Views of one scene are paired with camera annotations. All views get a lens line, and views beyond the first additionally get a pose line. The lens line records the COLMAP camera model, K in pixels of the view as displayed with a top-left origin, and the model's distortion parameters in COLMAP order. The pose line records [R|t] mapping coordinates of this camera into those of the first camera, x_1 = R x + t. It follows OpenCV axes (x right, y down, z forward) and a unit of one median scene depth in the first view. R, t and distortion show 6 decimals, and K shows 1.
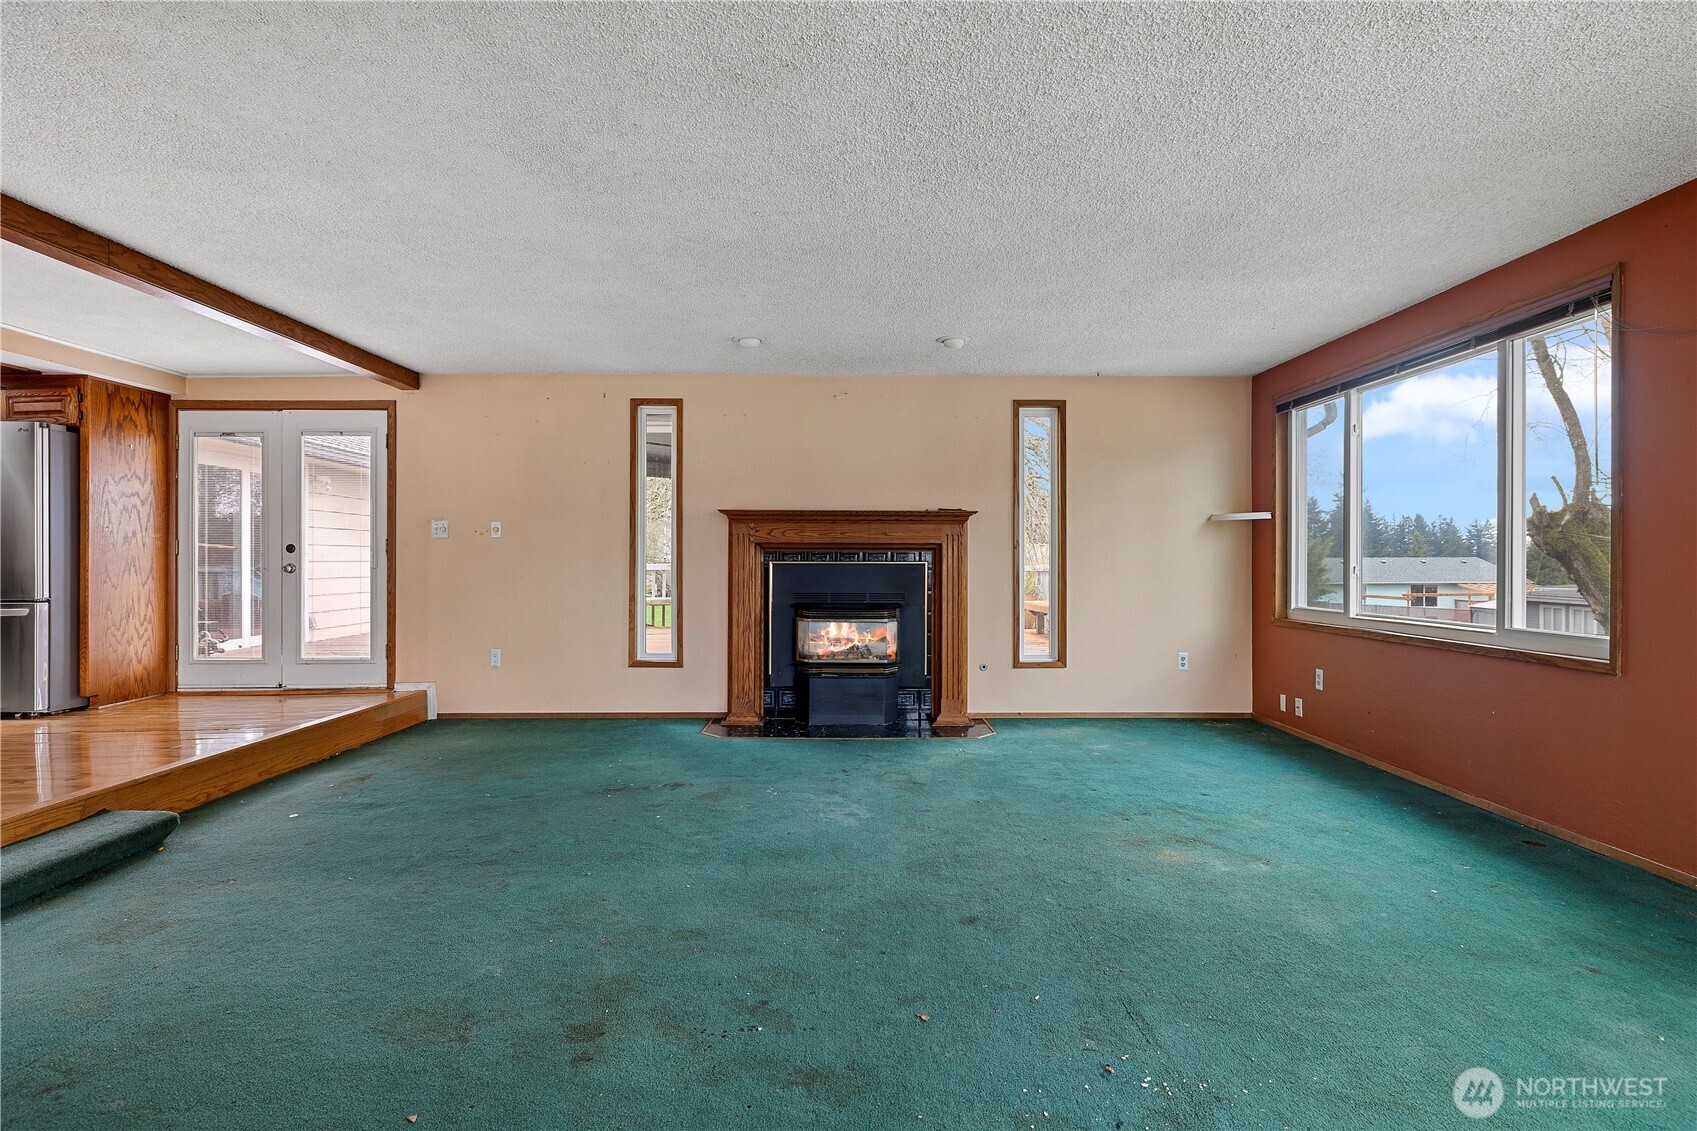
lens RADIAL K [[816.0, 0, 849.8], [0, 816.0, 561.2], [0, 0, 1]] dist [-0.003378, 0.000304]
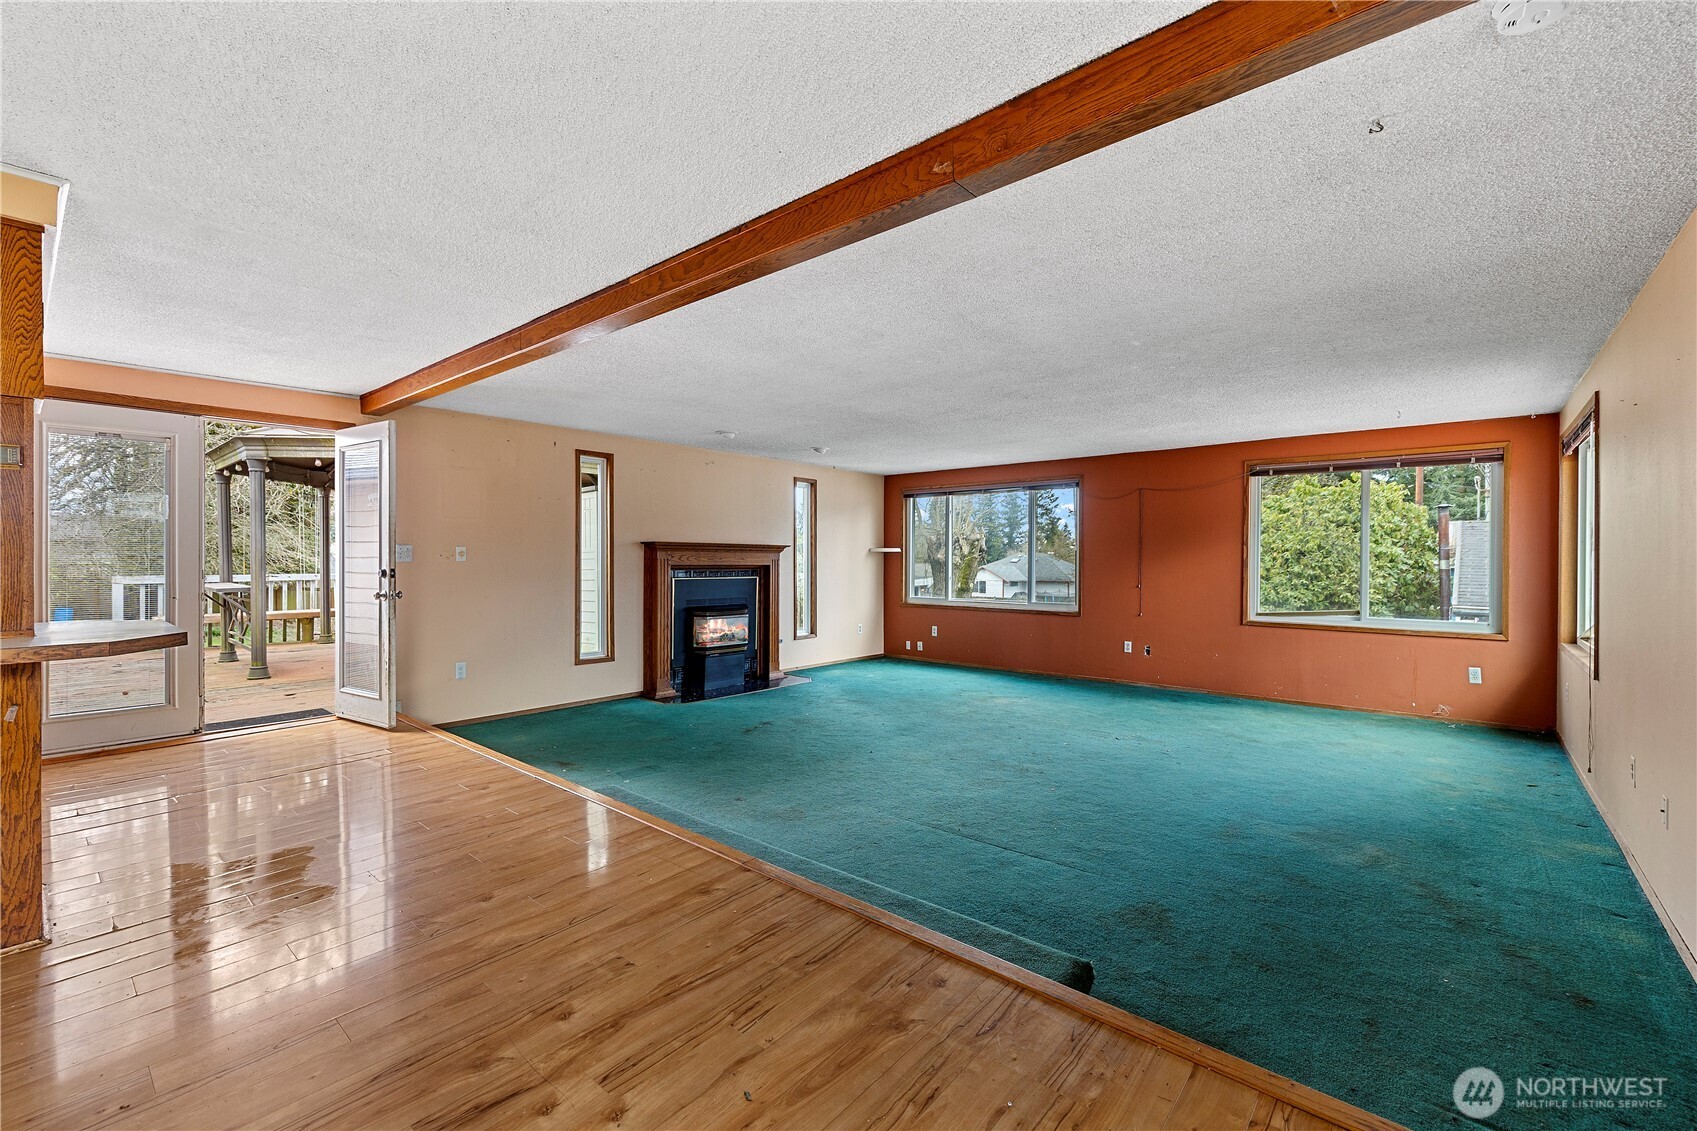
lens RADIAL K [[713.2, 0, 848.5], [0, 713.2, 565.5], [0, 0, 1]] dist [0.001298, -0.000059]
pose [[0.657064, -0.004978, 0.753819, -0.847993], [-0.003178, 0.999951, 0.009374, -0.035297], [-0.753828, -0.008555, 0.657016, -0.027639]]
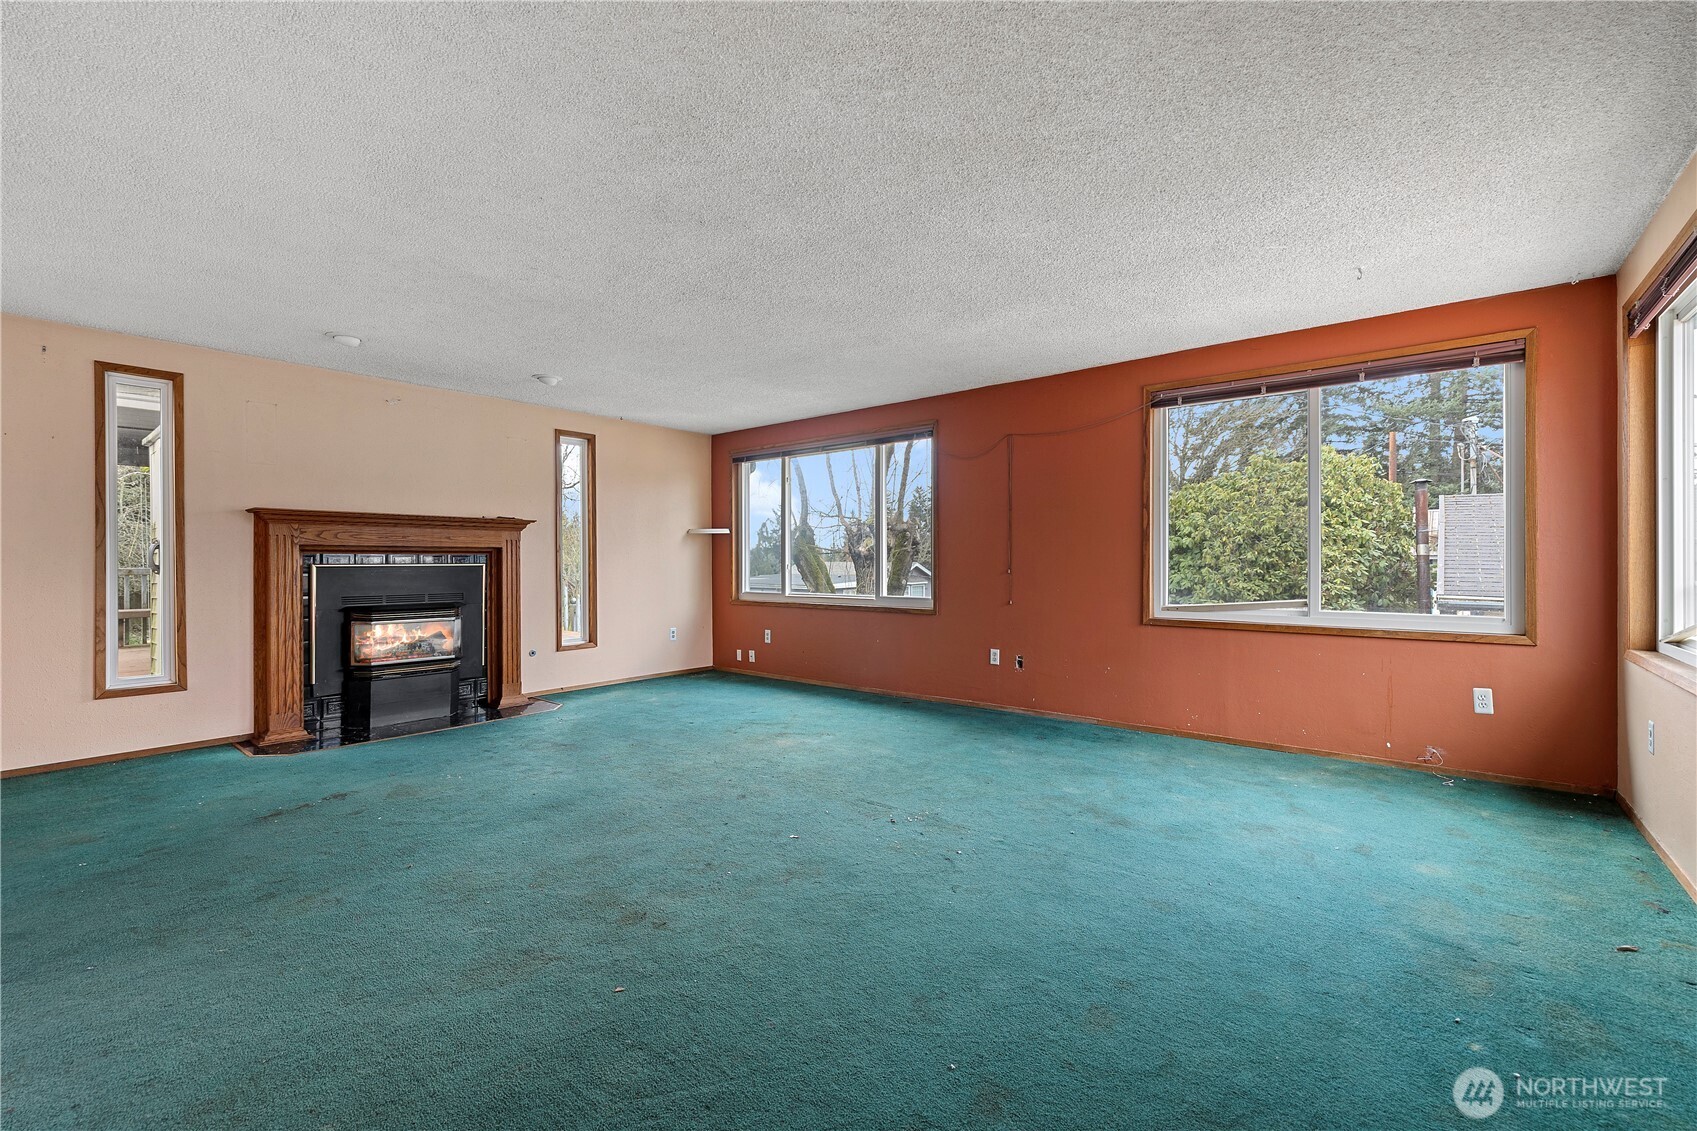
lens RADIAL K [[713.2, 0, 848.5], [0, 713.2, 565.5], [0, 0, 1]] dist [0.001298, -0.000059]
pose [[0.639965, -0.008908, 0.768352, -0.347146], [0.005600, 0.999960, 0.006929, -0.001033], [-0.768383, -0.000131, 0.639990, -0.005252]]
